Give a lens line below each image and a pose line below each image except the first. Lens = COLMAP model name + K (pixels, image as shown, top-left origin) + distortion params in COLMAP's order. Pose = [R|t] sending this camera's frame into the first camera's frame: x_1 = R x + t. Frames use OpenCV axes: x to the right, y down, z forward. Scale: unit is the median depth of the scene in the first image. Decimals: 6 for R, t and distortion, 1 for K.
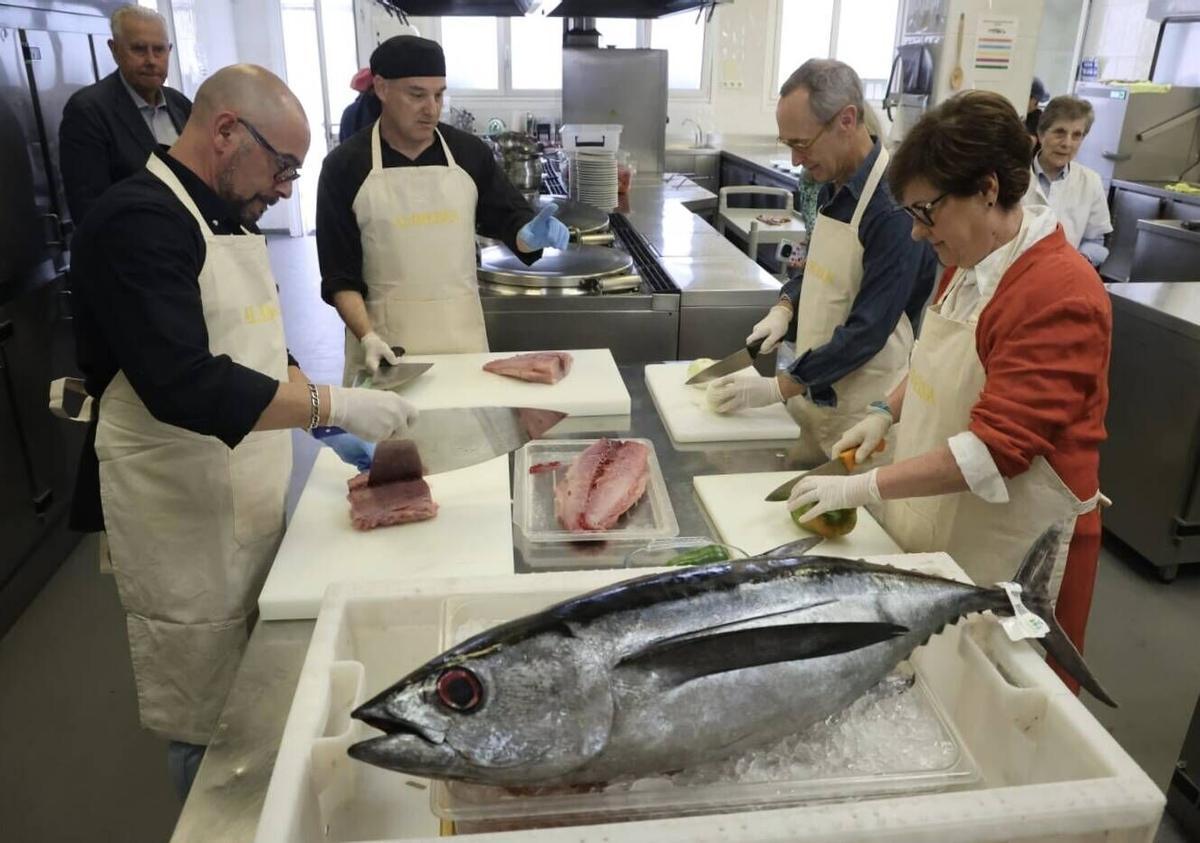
lens RADIAL K [[920.0, 0, 595.2], [0, 920.0, 436.0], [0, 0, 1]] dist [-0.064873, 0.000083]
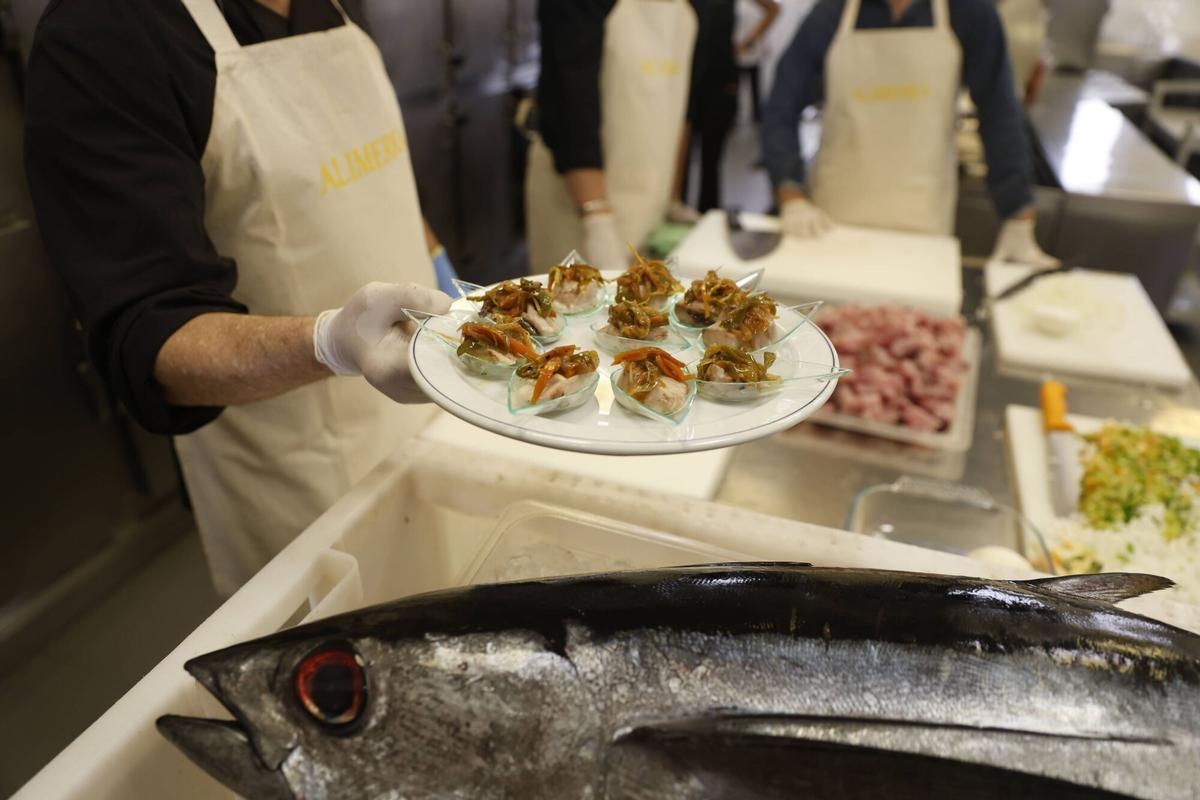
lens RADIAL K [[813.1, 0, 600.0], [0, 813.1, 400.0], [0, 0, 1]] dist [-0.072248, 0.026454]
pose [[0.893385, 0.213781, -0.395173, 0.132552], [-0.170842, 0.975116, 0.141288, 0.007745], [0.415544, -0.058712, 0.907676, 0.545261]]
